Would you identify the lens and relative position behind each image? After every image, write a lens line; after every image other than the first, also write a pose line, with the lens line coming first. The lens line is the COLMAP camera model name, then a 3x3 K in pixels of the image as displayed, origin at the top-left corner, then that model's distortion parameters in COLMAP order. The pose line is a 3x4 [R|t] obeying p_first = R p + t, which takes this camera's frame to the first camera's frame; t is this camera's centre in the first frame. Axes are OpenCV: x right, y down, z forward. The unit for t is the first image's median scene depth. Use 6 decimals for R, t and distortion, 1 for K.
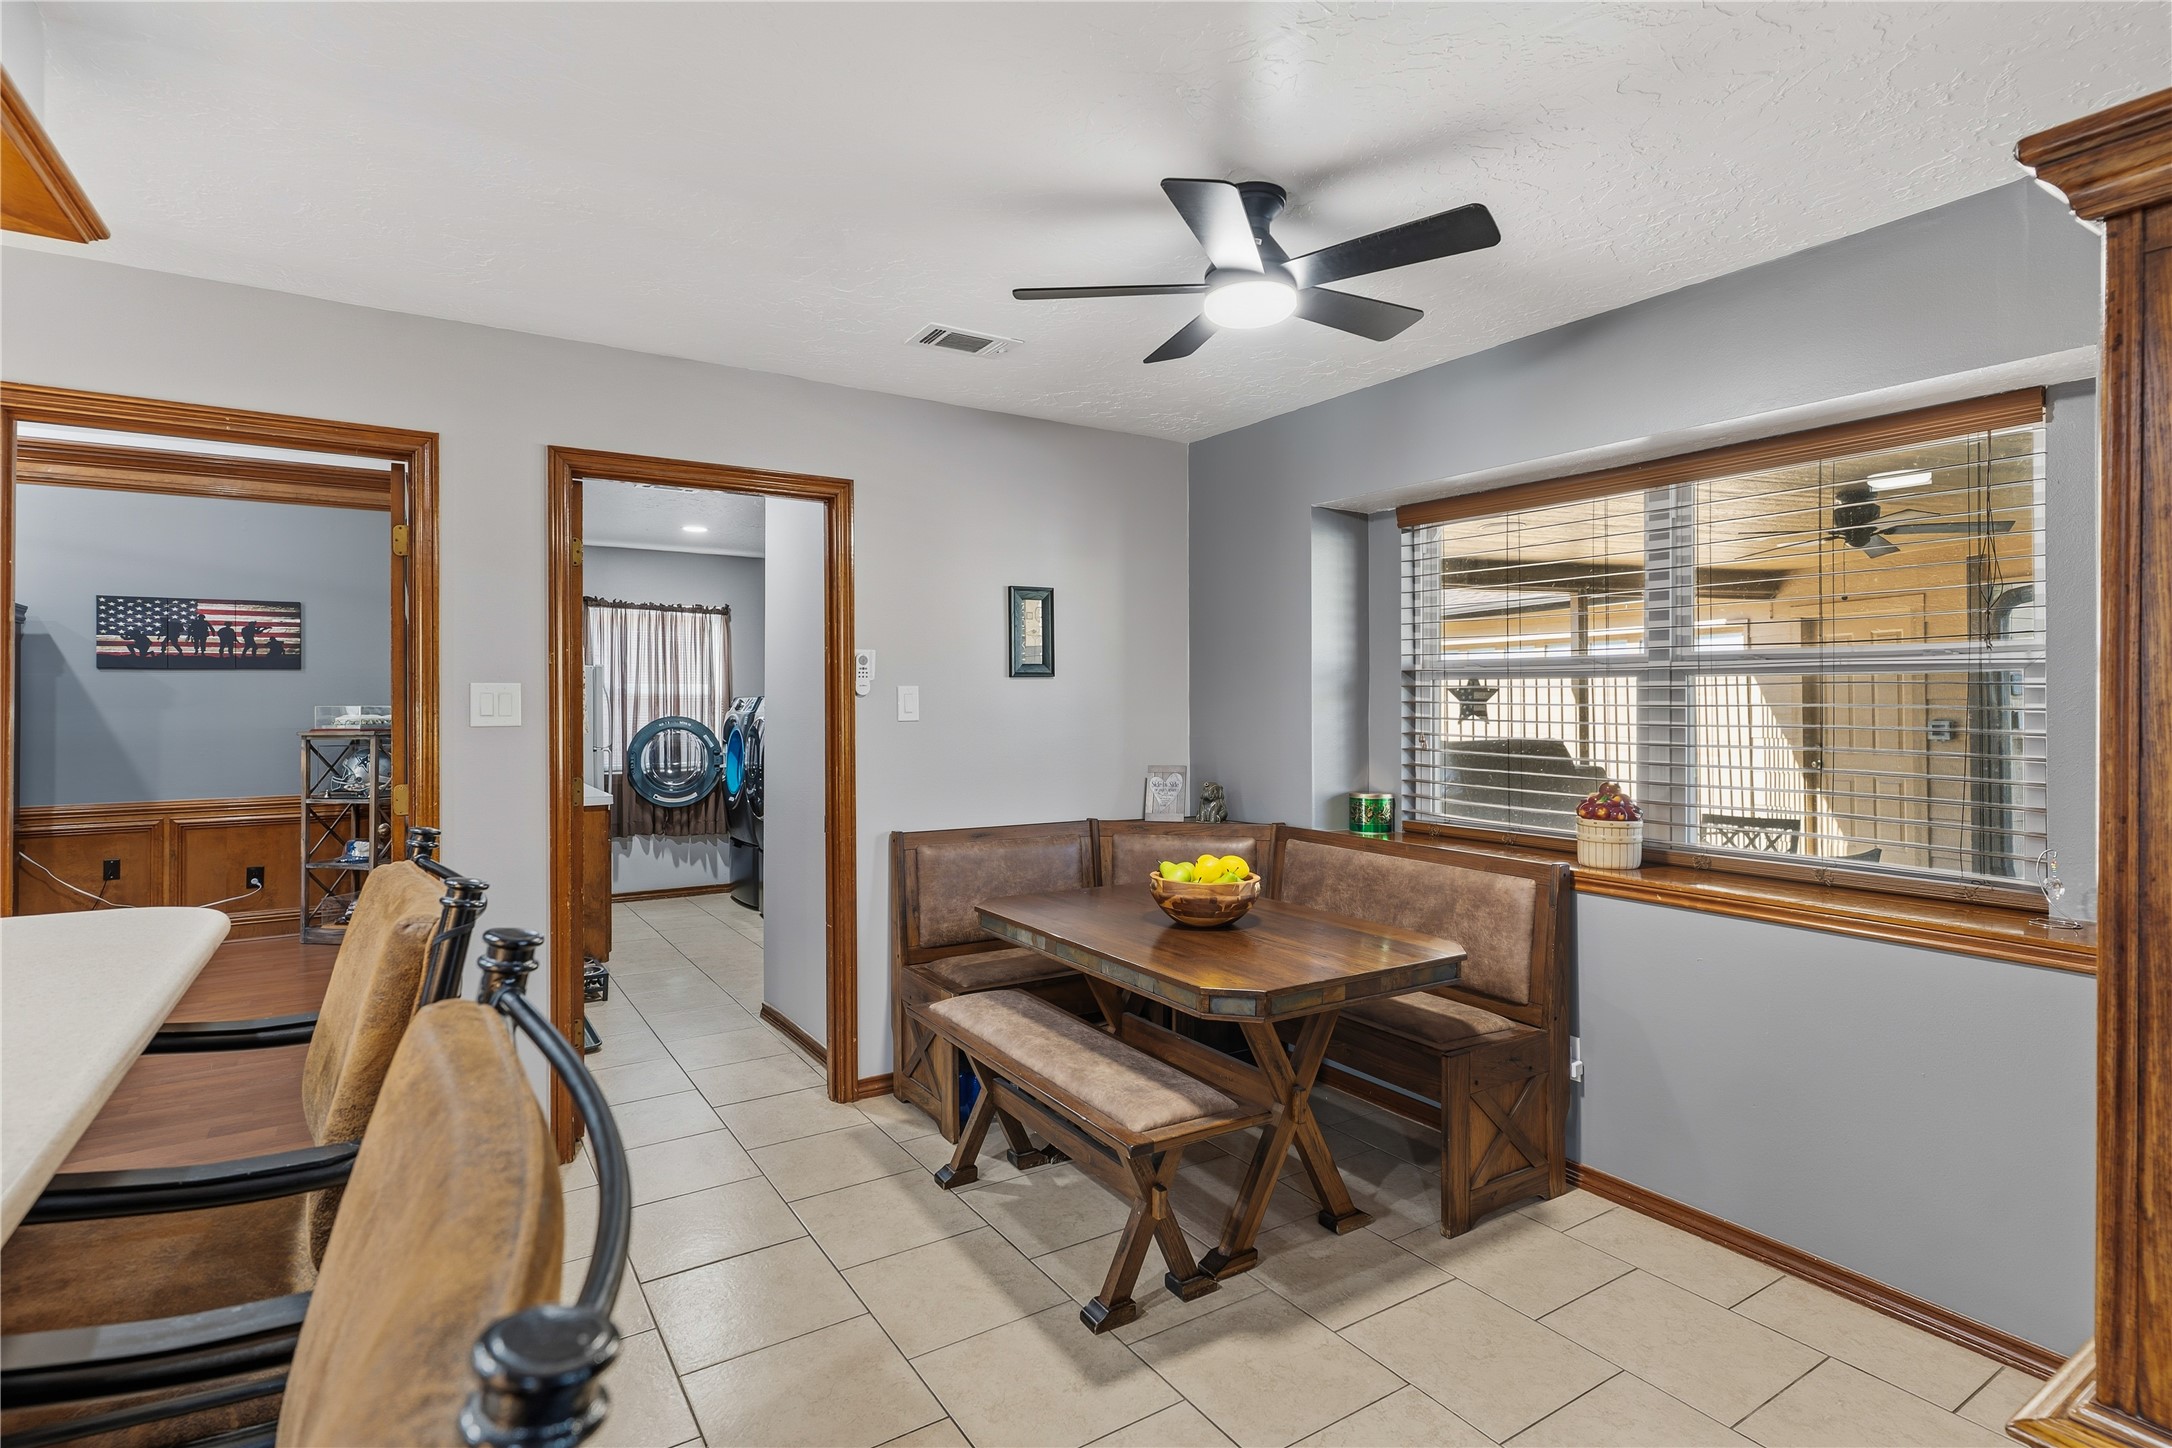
lens RADIAL K [[1037.6, 0, 1085.0], [0, 1037.6, 704.5], [0, 0, 1]] dist [-0.001961, 0.000162]
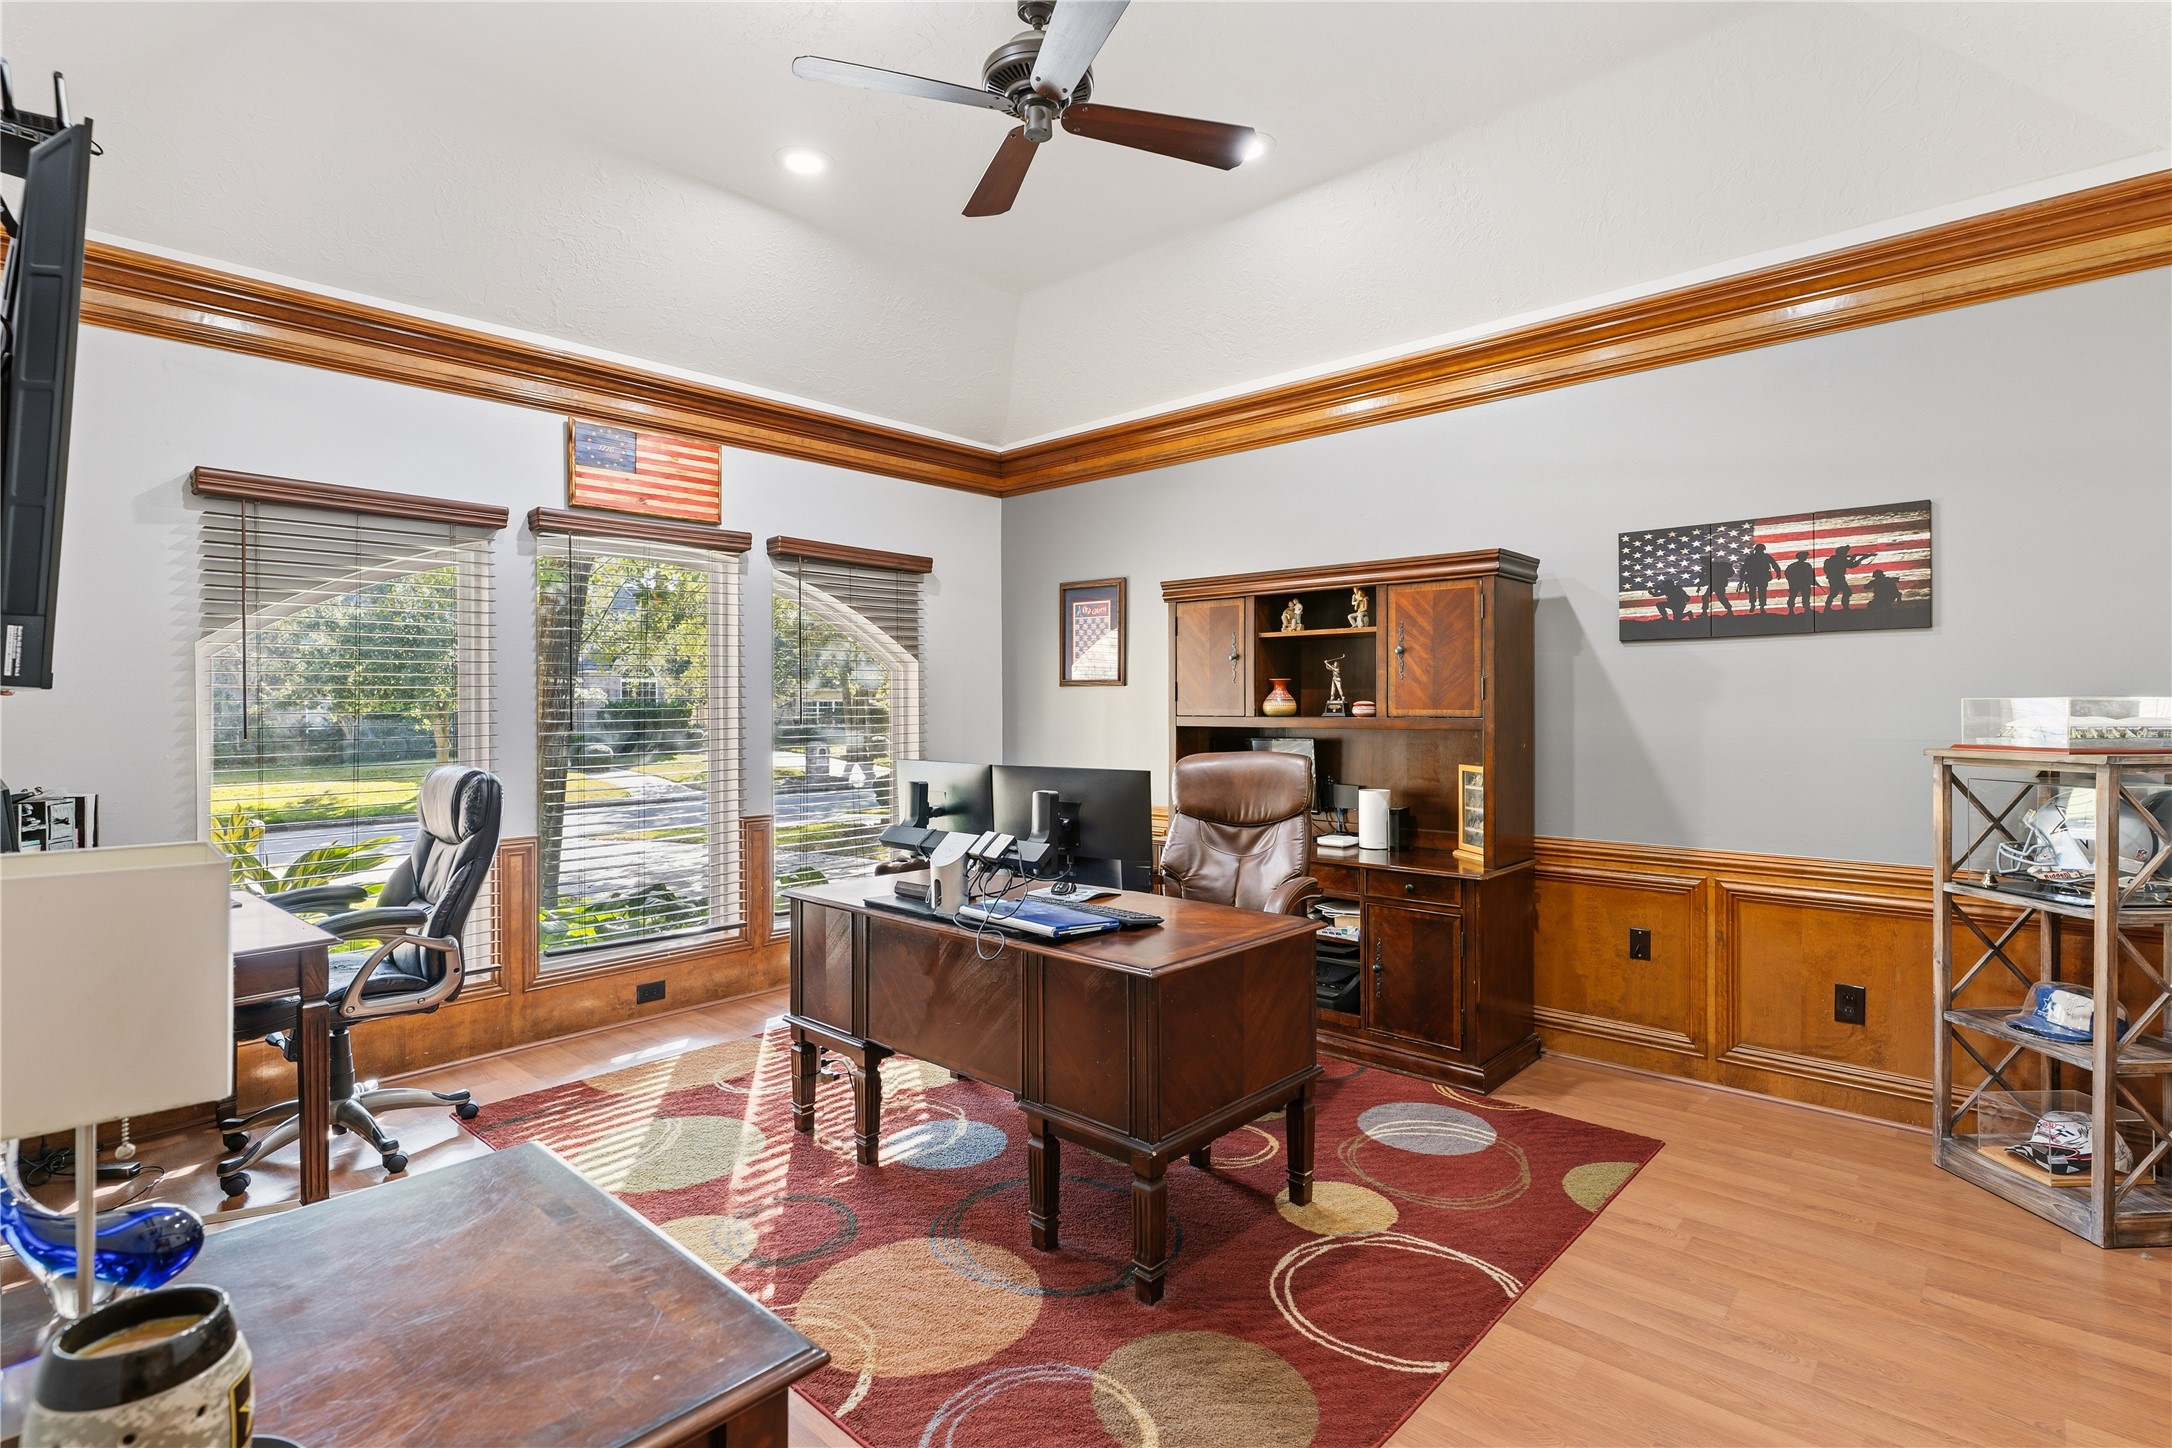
lens RADIAL K [[1037.6, 0, 1081.9], [0, 1037.6, 690.3], [0, 0, 1]] dist [-0.001961, 0.000162]
pose [[0.230769, -0.009400, -0.972963, -0.358403], [-0.003214, 0.999941, -0.010423, 0.004590], [0.973003, 0.005533, 0.230725, 0.477172]]
